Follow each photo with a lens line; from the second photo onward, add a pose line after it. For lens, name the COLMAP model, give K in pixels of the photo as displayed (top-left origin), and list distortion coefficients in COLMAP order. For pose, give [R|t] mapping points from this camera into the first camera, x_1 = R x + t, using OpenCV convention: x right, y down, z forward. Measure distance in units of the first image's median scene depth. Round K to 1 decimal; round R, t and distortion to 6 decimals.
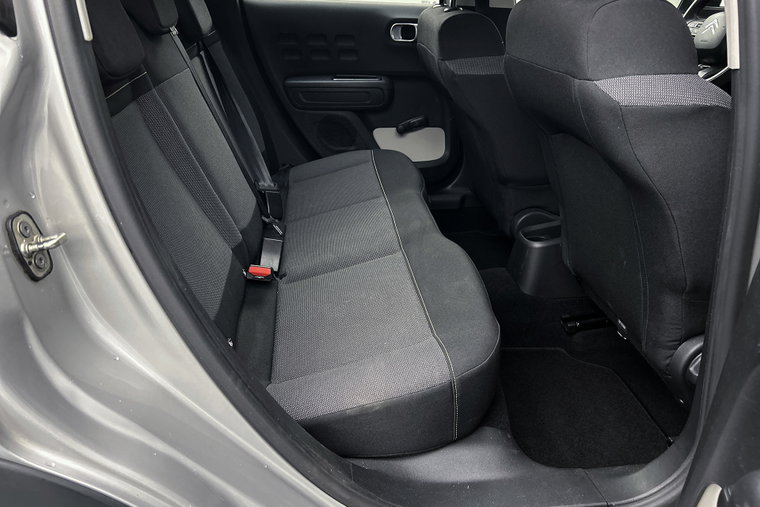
lens RADIAL K [[579.5, 0, 376.8], [0, 579.5, 254.5], [0, 0, 1]] dist [0.044608, -0.055602]
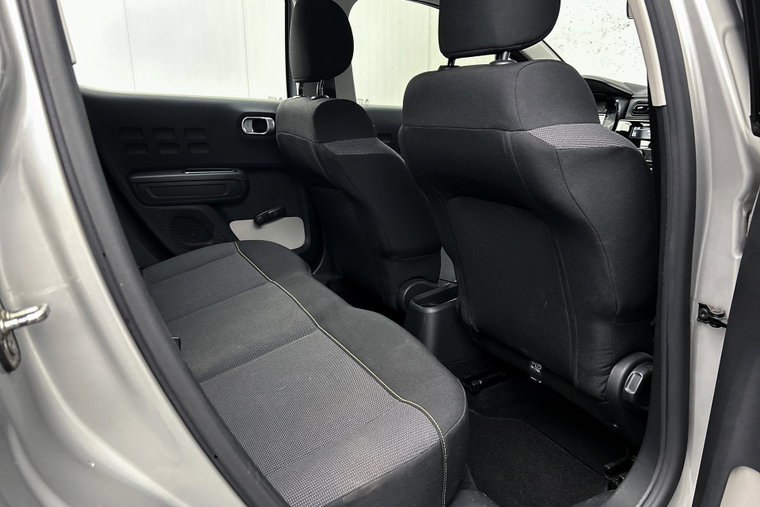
lens RADIAL K [[579.5, 0, 380.7], [0, 579.5, 253.5], [0, 0, 1]] dist [0.044608, -0.055602]
pose [[0.933533, -0.087450, 0.347662, -0.161454], [0.150747, 0.975641, -0.159371, 0.035739], [-0.325256, 0.201187, 0.923976, 0.063132]]
